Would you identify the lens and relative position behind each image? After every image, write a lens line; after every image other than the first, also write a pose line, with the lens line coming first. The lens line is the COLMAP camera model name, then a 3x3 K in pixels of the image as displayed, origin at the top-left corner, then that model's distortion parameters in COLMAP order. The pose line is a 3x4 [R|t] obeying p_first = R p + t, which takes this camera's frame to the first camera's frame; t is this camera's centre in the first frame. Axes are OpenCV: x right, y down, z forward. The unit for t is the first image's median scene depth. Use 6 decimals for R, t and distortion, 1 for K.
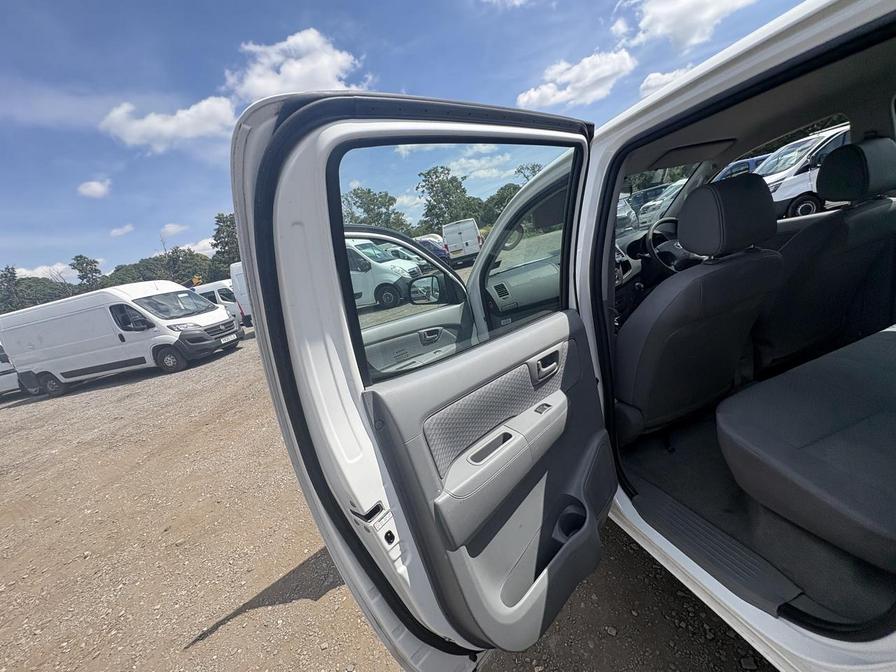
lens RADIAL K [[357.4, 0, 444.7], [0, 357.4, 331.1], [0, 0, 1]] dist [0.000306, 0.000441]
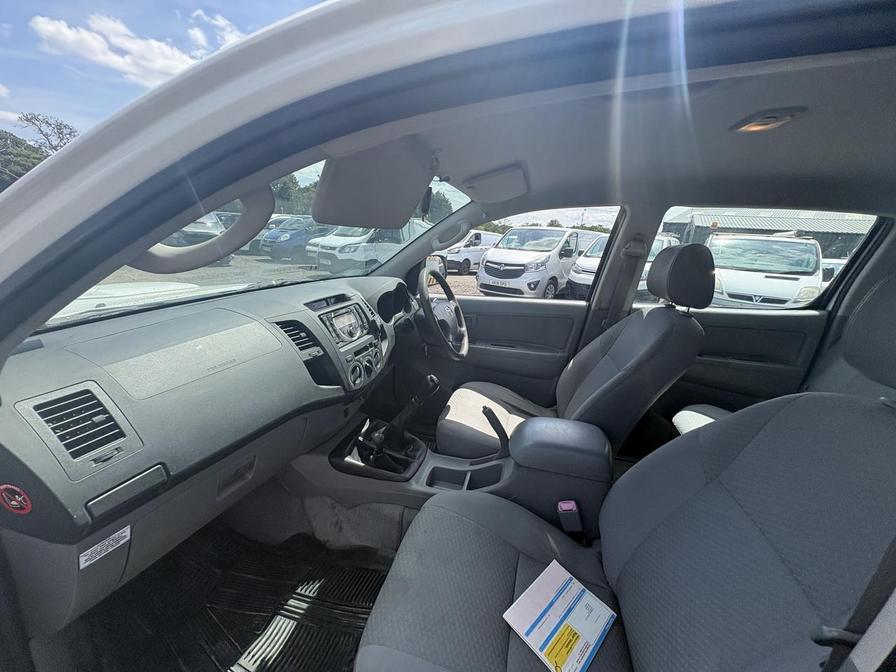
lens RADIAL K [[353.3, 0, 451.6], [0, 353.3, 332.9], [0, 0, 1]] dist [0.001575, -0.000194]
pose [[0.455967, 0.039986, 0.889098, 0.012721], [0.018962, 0.998327, -0.054623, -0.033350], [-0.889795, 0.041765, 0.454446, 0.144410]]
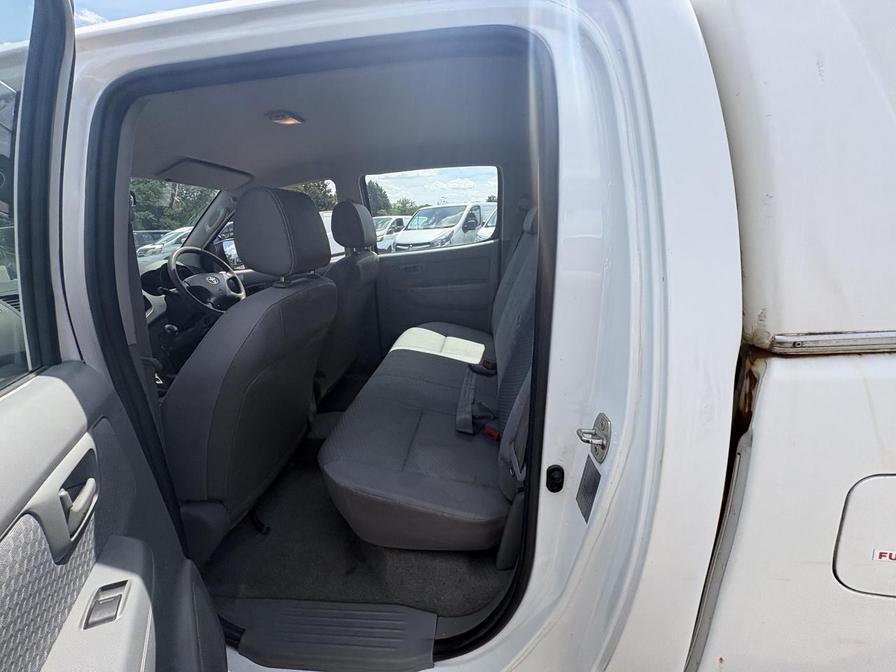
lens RADIAL K [[354.7, 0, 448.5], [0, 354.7, 335.5], [0, 0, 1]] dist [-0.000357, 0.000194]
pose [[0.361485, -0.064509, 0.930143, 0.013607], [0.181728, 0.983346, -0.002427, -0.001075], [-0.914496, 0.169911, 0.367188, 0.041921]]
